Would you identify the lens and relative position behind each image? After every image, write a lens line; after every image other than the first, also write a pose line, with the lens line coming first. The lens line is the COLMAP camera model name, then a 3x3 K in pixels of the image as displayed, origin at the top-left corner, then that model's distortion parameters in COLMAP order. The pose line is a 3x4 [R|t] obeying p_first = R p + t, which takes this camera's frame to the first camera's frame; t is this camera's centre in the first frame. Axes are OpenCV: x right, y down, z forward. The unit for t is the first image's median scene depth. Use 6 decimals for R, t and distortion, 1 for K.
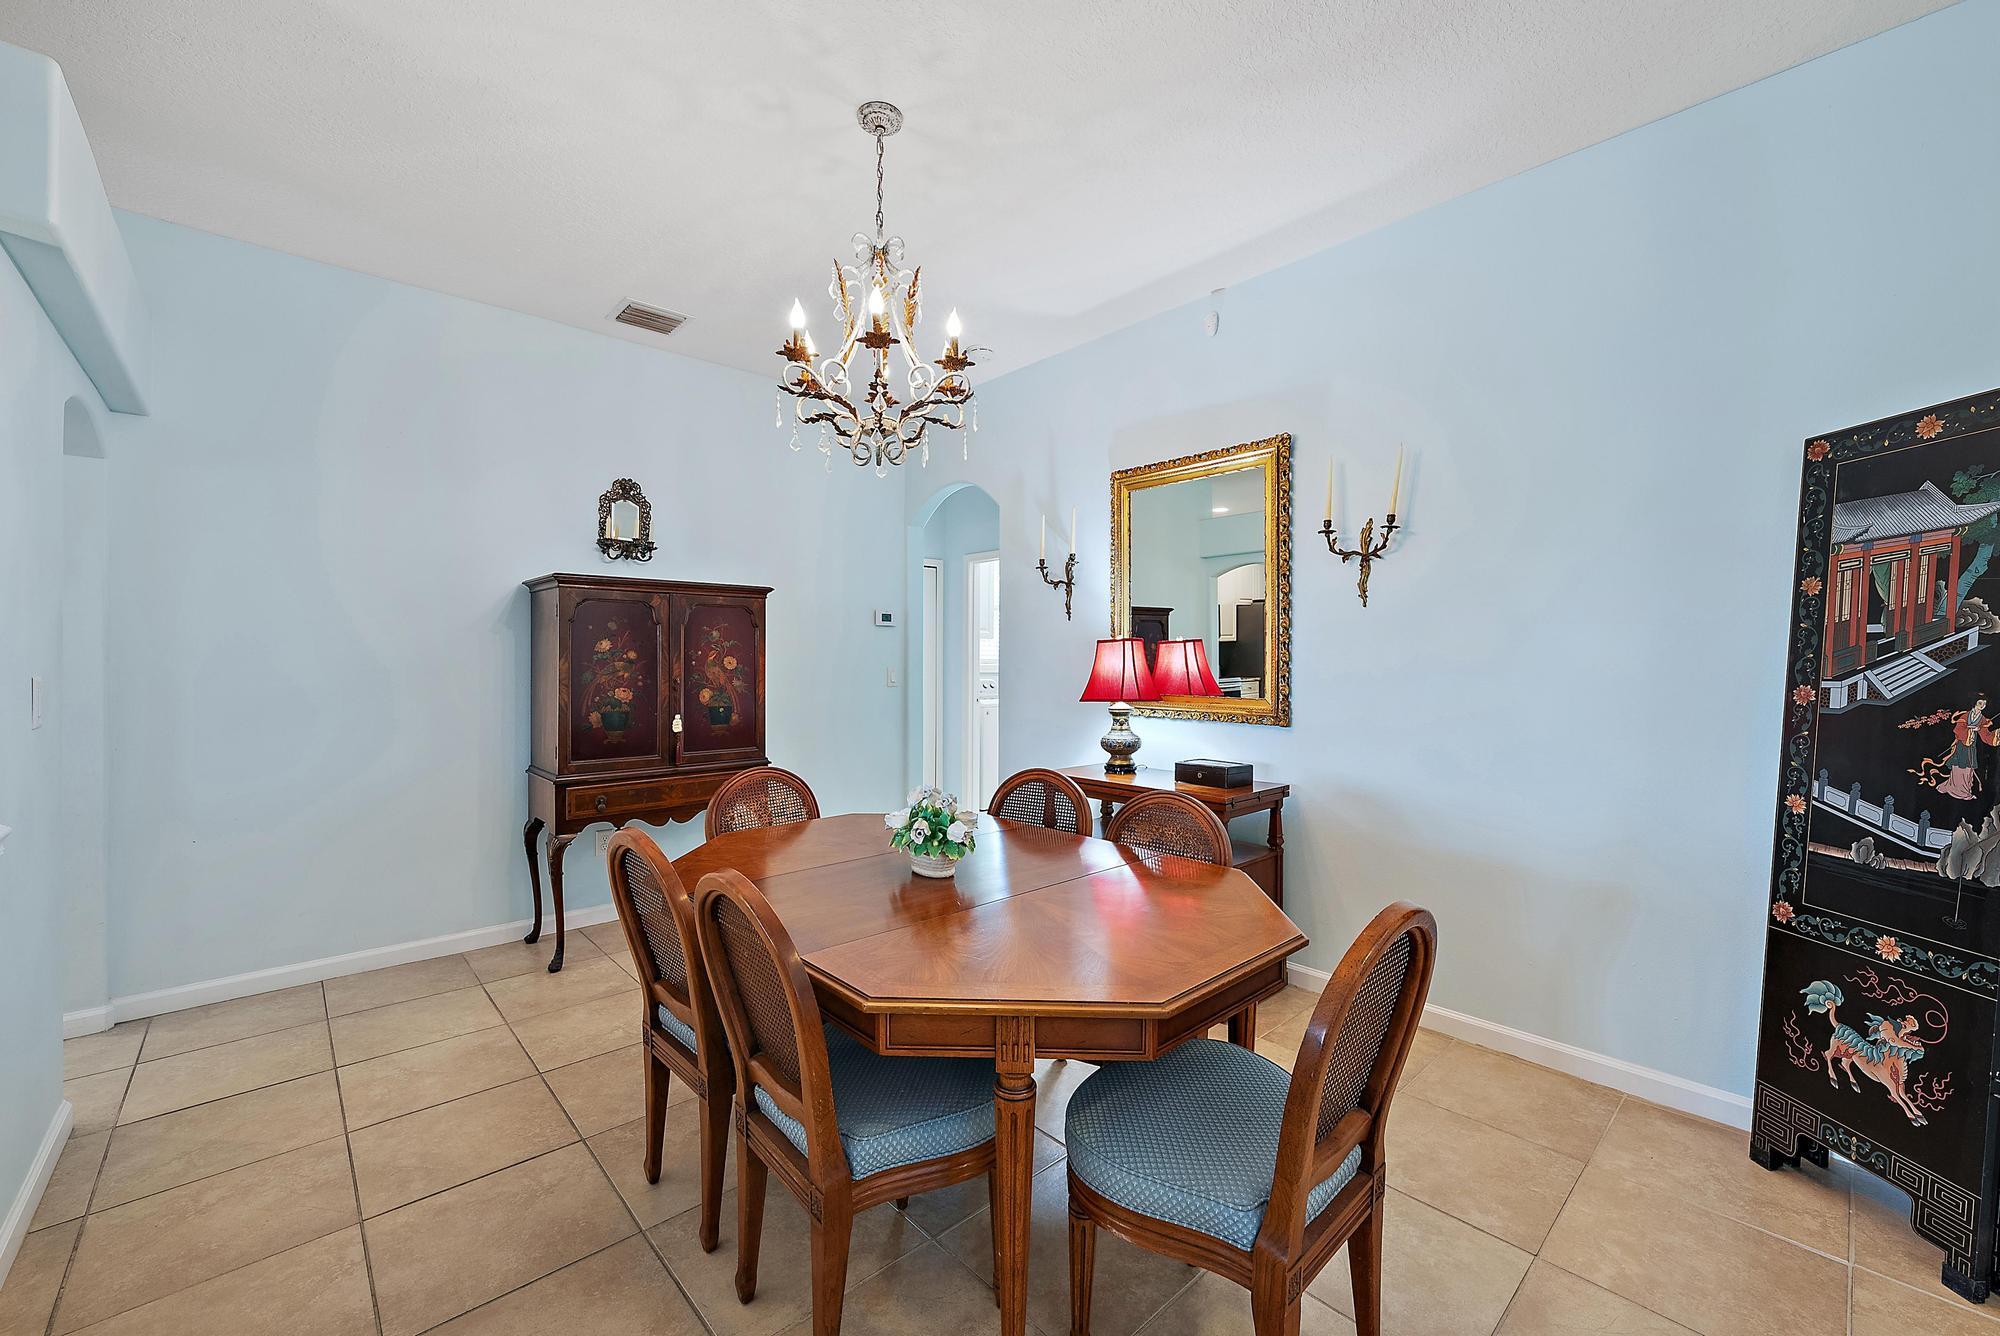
lens RADIAL K [[774.5, 0, 1006.9], [0, 774.5, 681.0], [0, 0, 1]] dist [-0.002659, 0.000095]
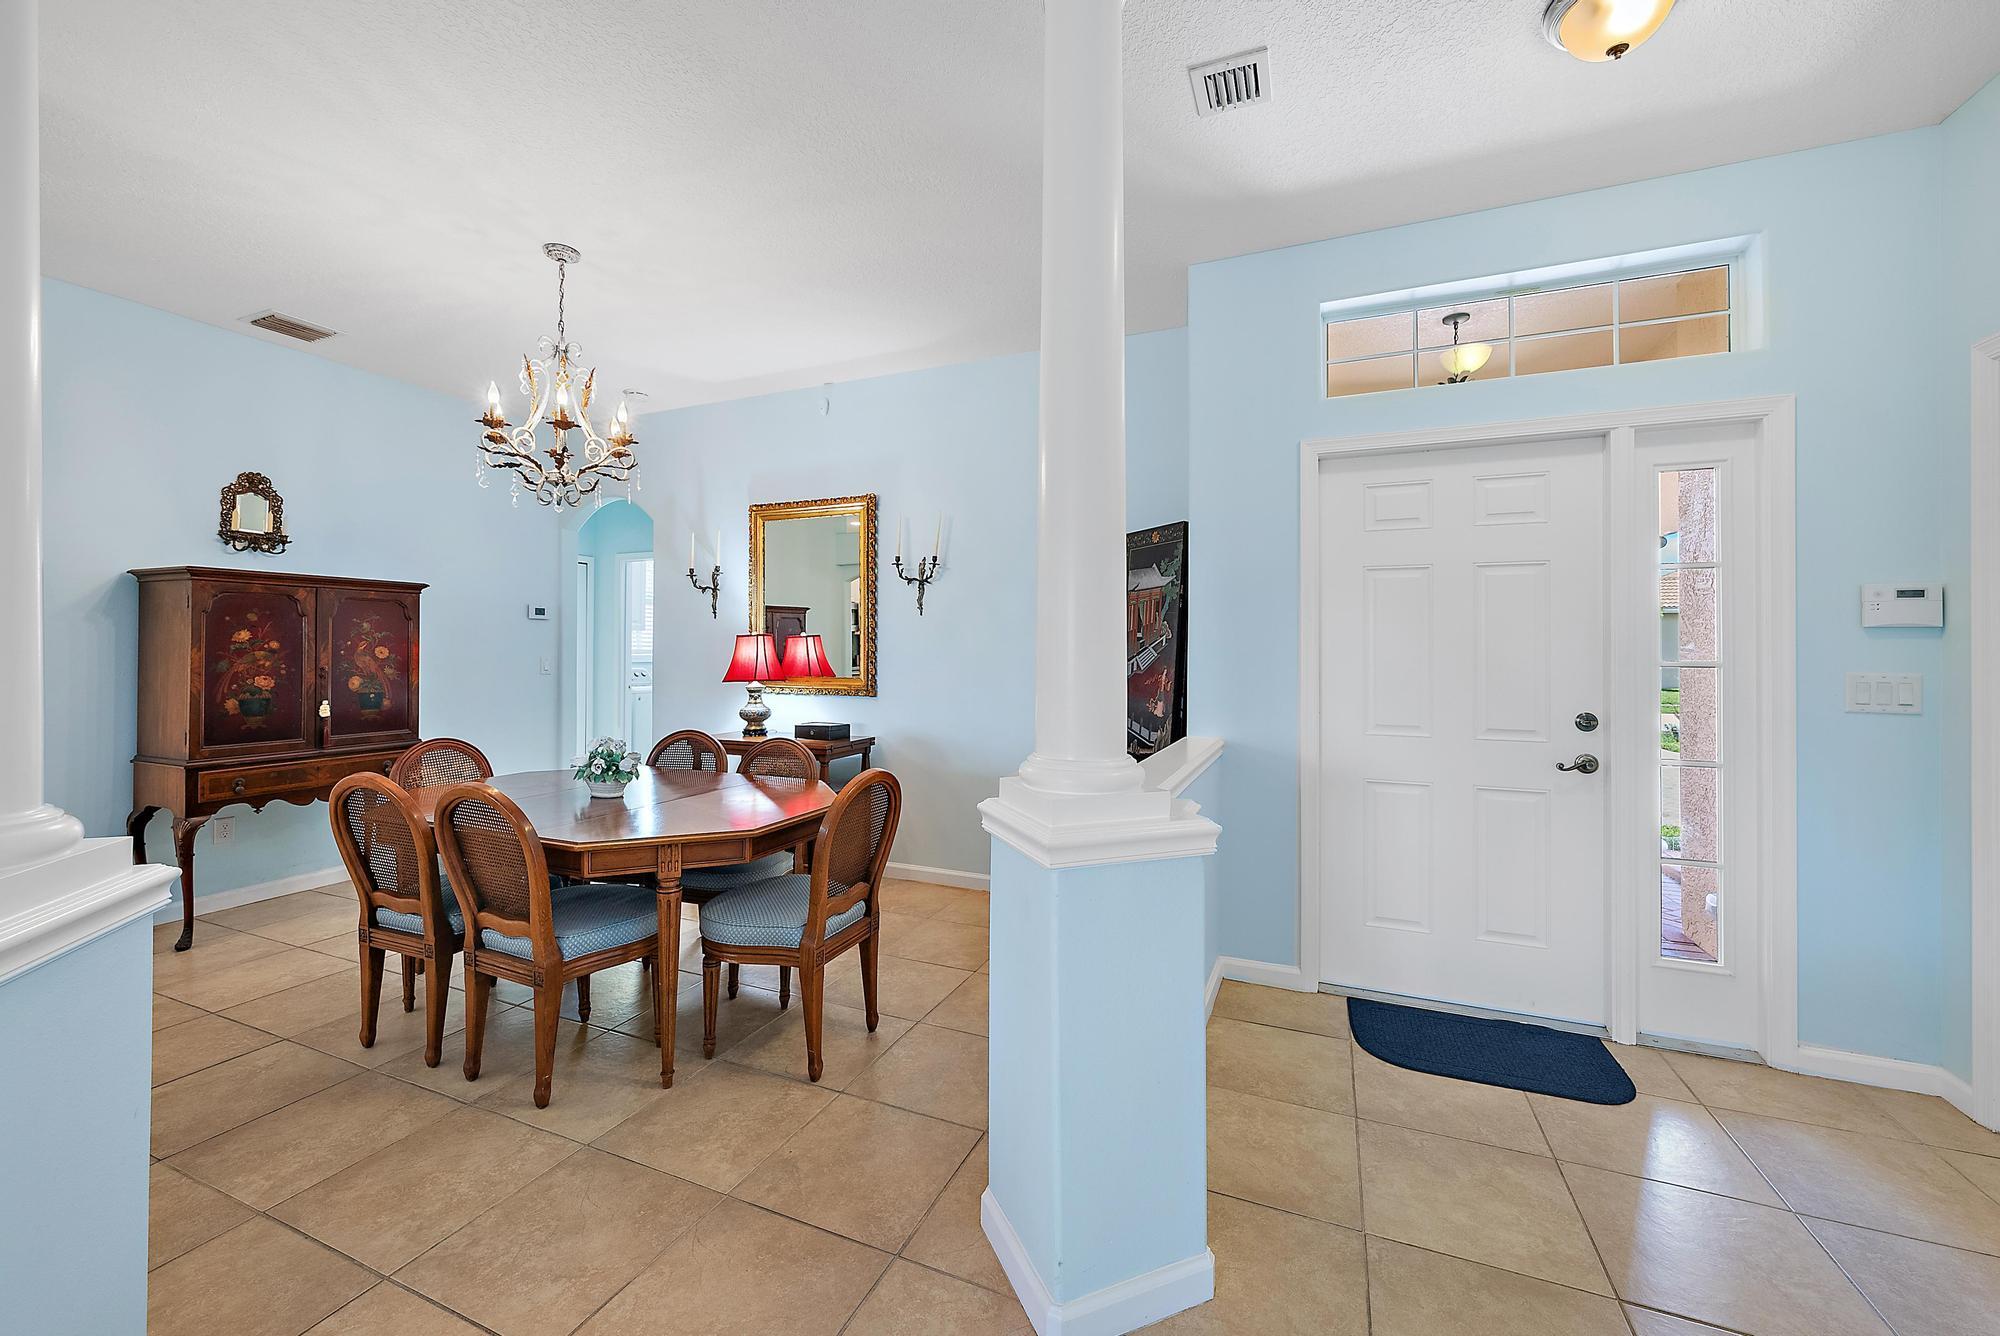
lens RADIAL K [[774.5, 0, 1008.5], [0, 774.5, 647.9], [0, 0, 1]] dist [-0.002659, 0.000095]
pose [[0.910145, 0.002412, 0.414283, -0.008451], [0.010284, 0.999543, -0.028412, 0.012782], [-0.414162, 0.030120, 0.909705, -0.441796]]
